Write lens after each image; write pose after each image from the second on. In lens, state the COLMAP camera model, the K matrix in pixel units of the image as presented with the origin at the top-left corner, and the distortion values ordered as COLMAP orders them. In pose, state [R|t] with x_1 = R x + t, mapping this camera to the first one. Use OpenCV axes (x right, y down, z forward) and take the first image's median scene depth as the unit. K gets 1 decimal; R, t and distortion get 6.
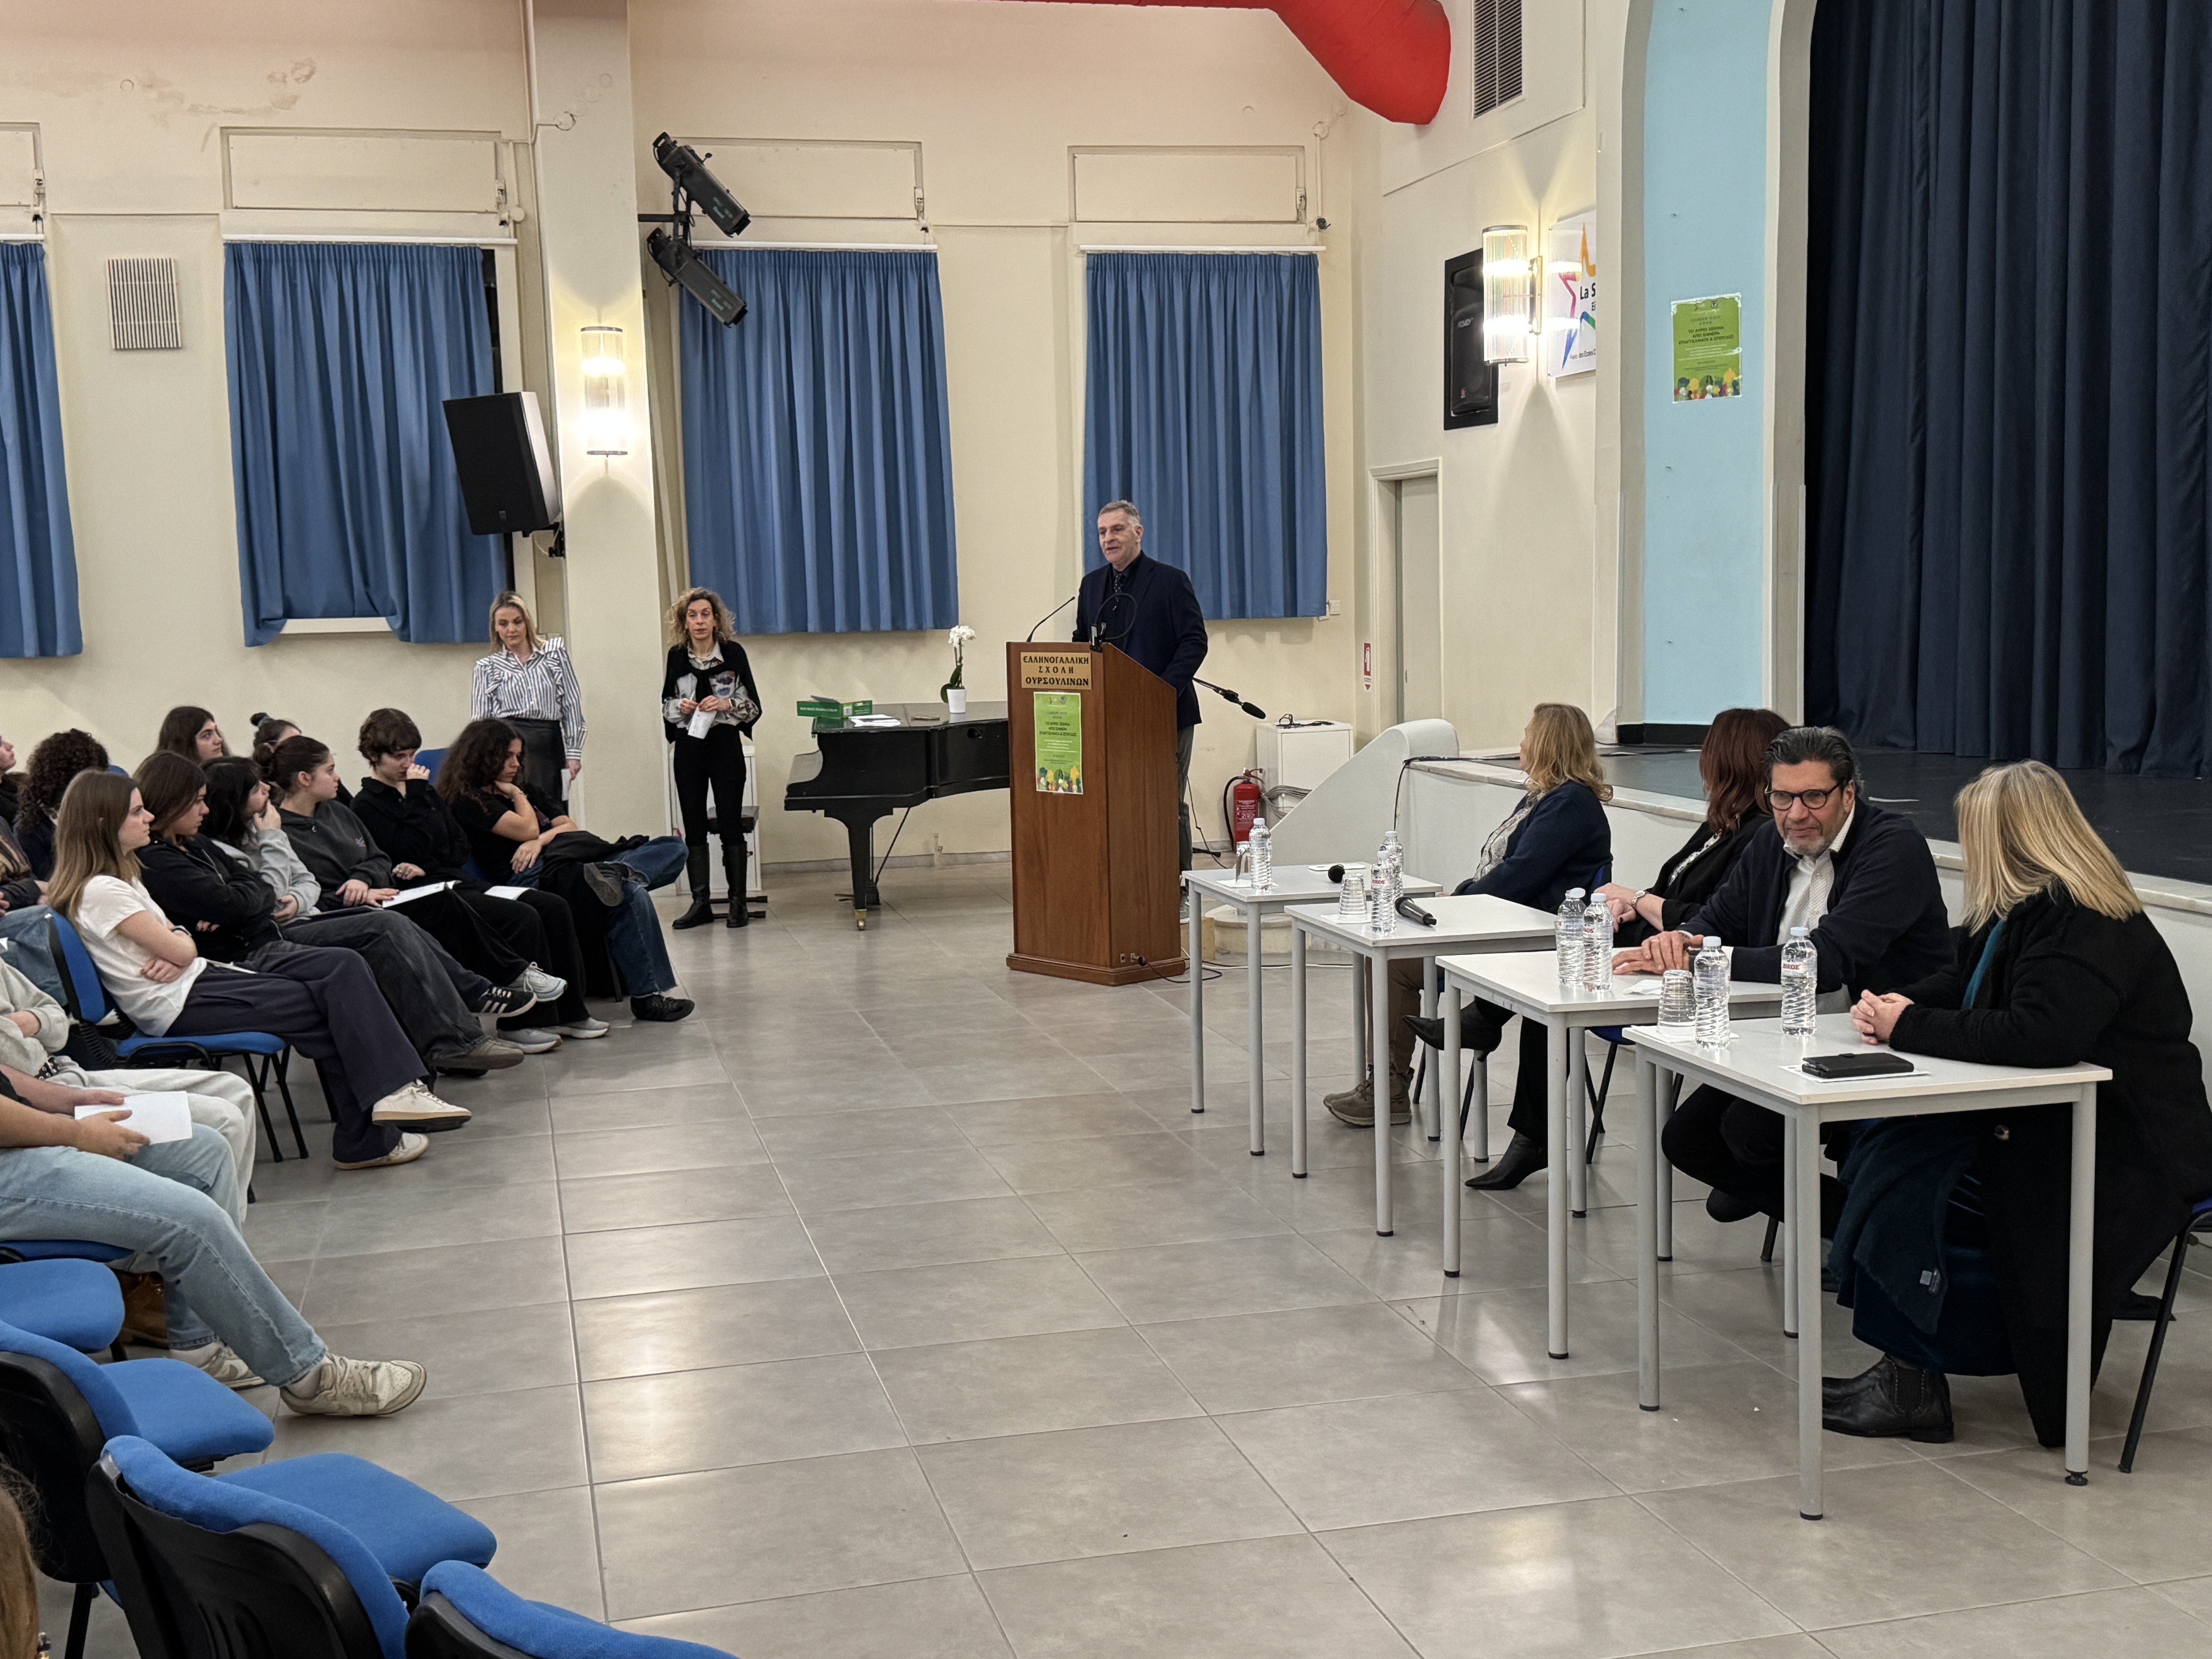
lens RADIAL K [[2382.1, 0, 1106.0], [0, 2382.1, 829.5], [0, 0, 1]] dist [0.231039, -0.526323]
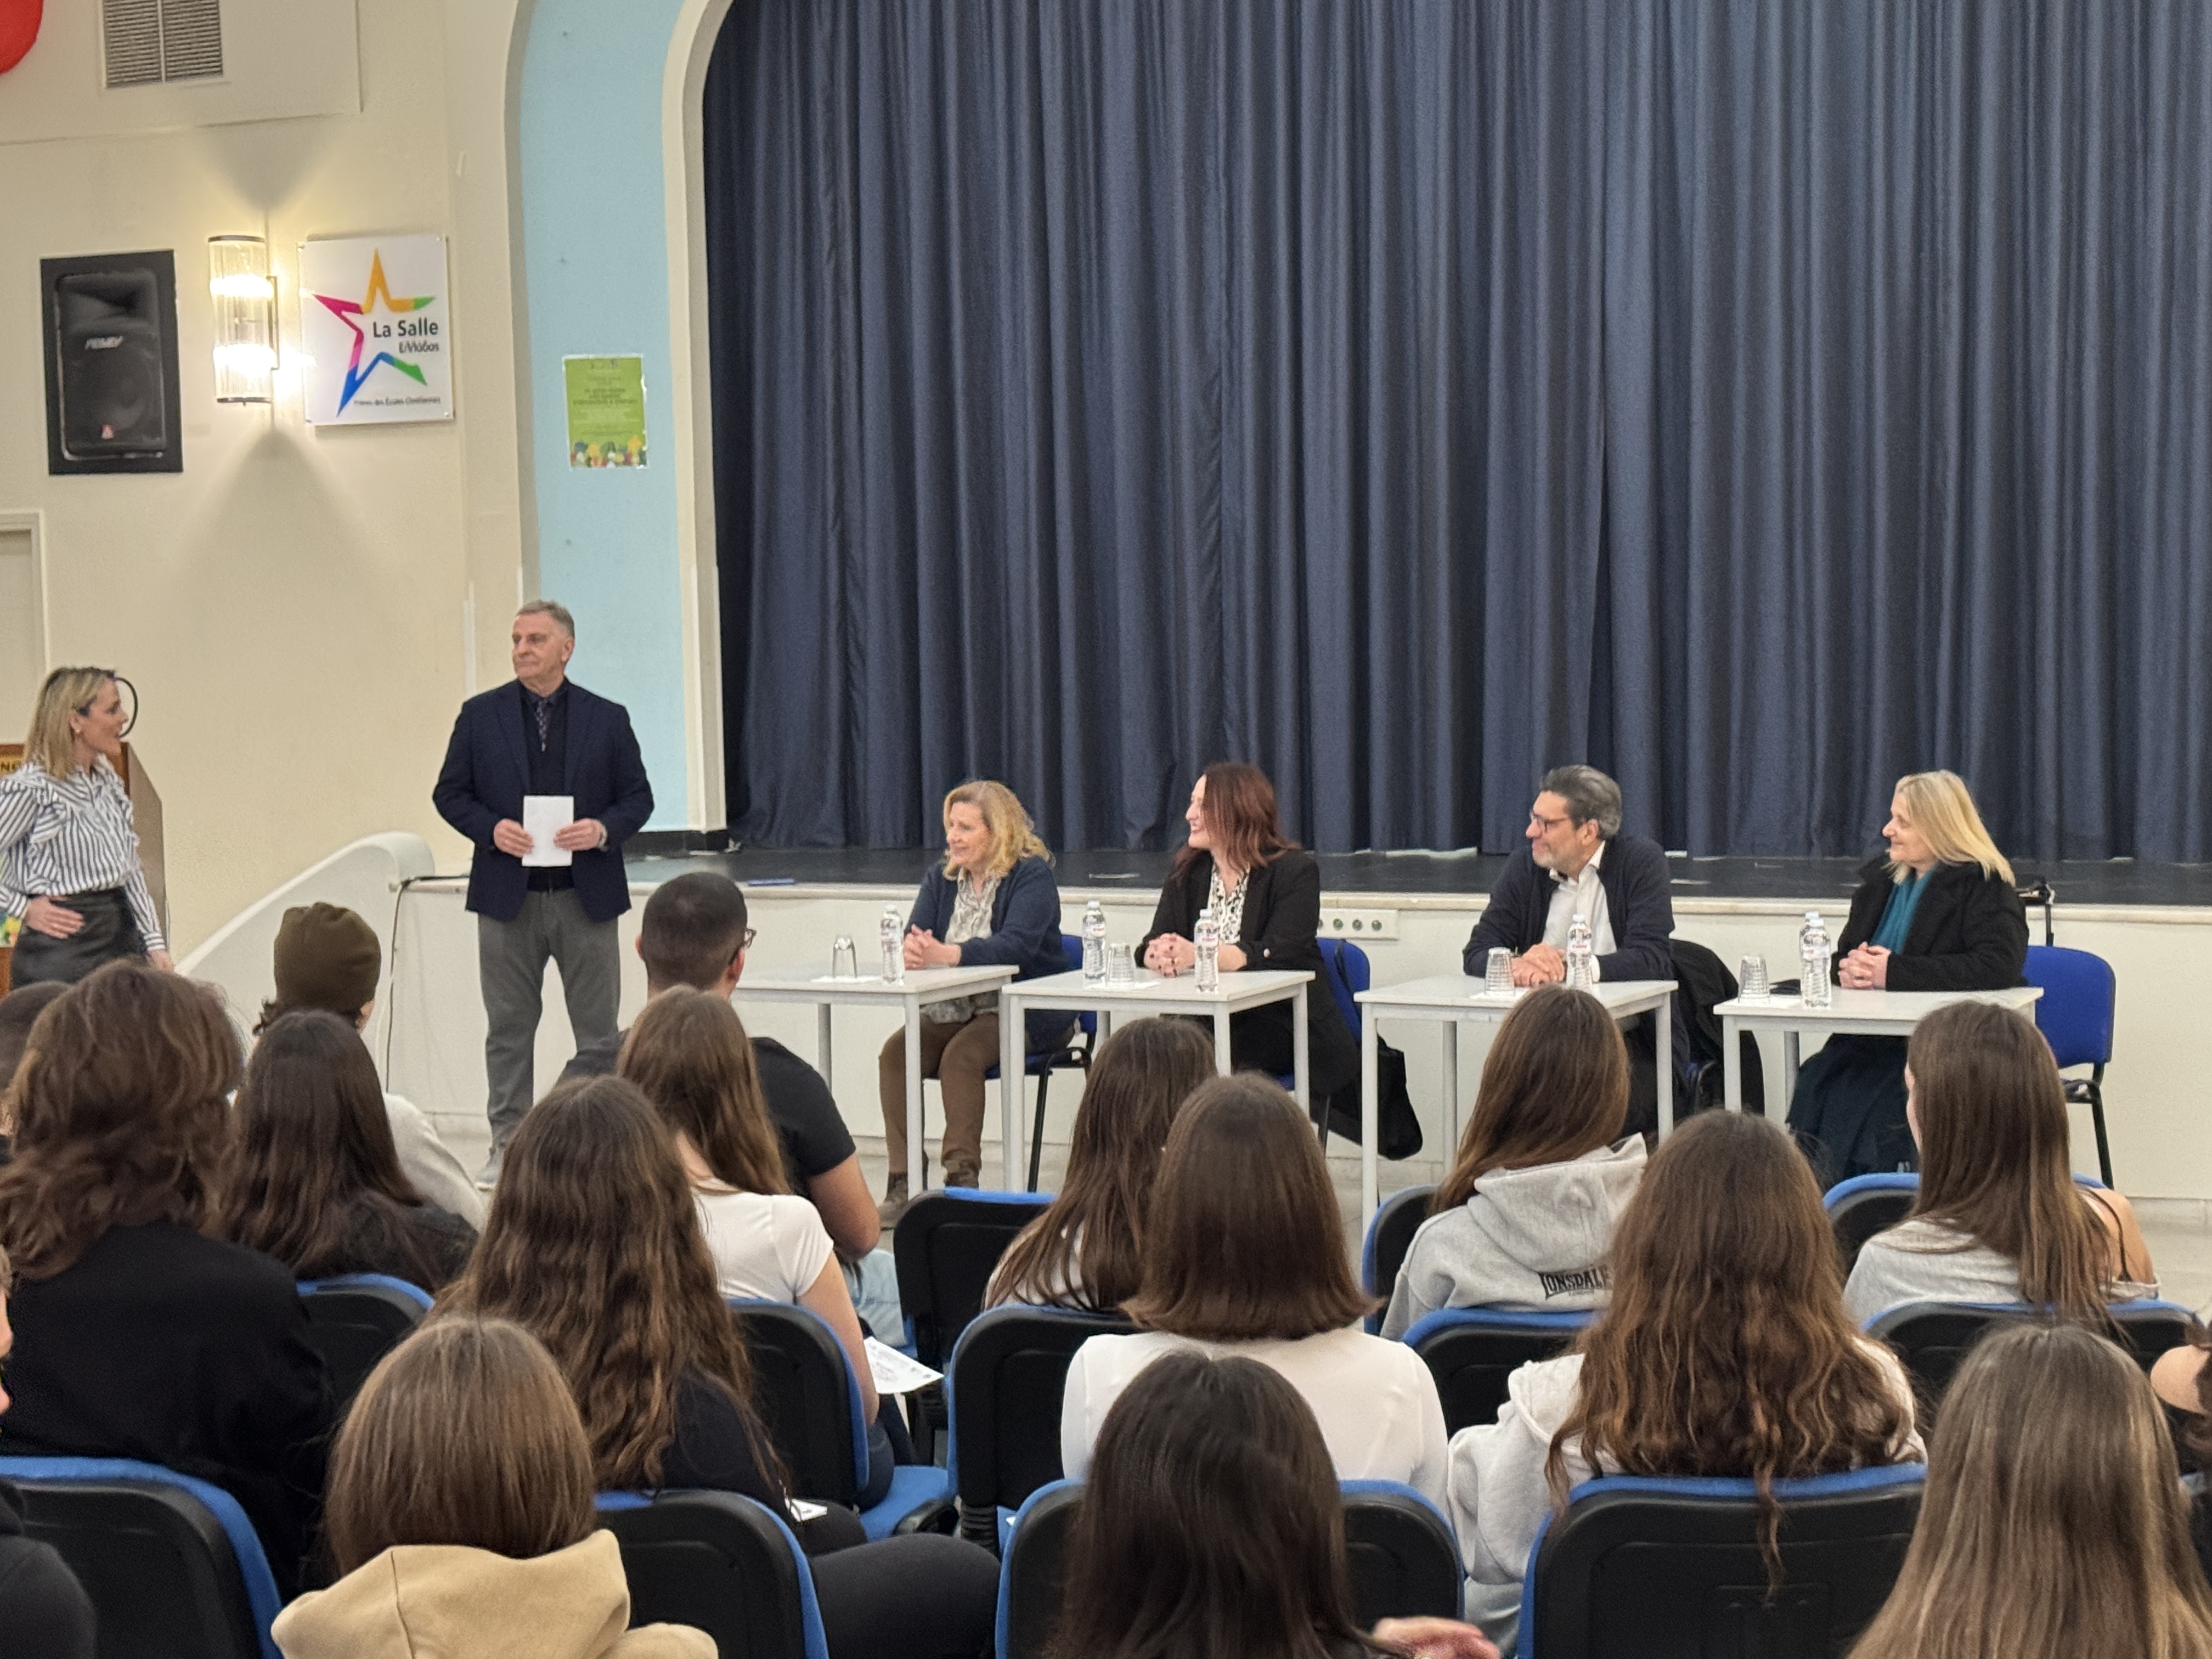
lens RADIAL K [[3673.0, 0, 1106.0], [0, 3673.0, 829.5], [0, 0, 1]] dist [0.196651, -0.207284]
pose [[0.654028, -0.030950, 0.755837, -0.584356], [0.084617, 0.995885, -0.032440, 0.012866], [-0.751723, 0.085174, 0.653956, -0.013518]]
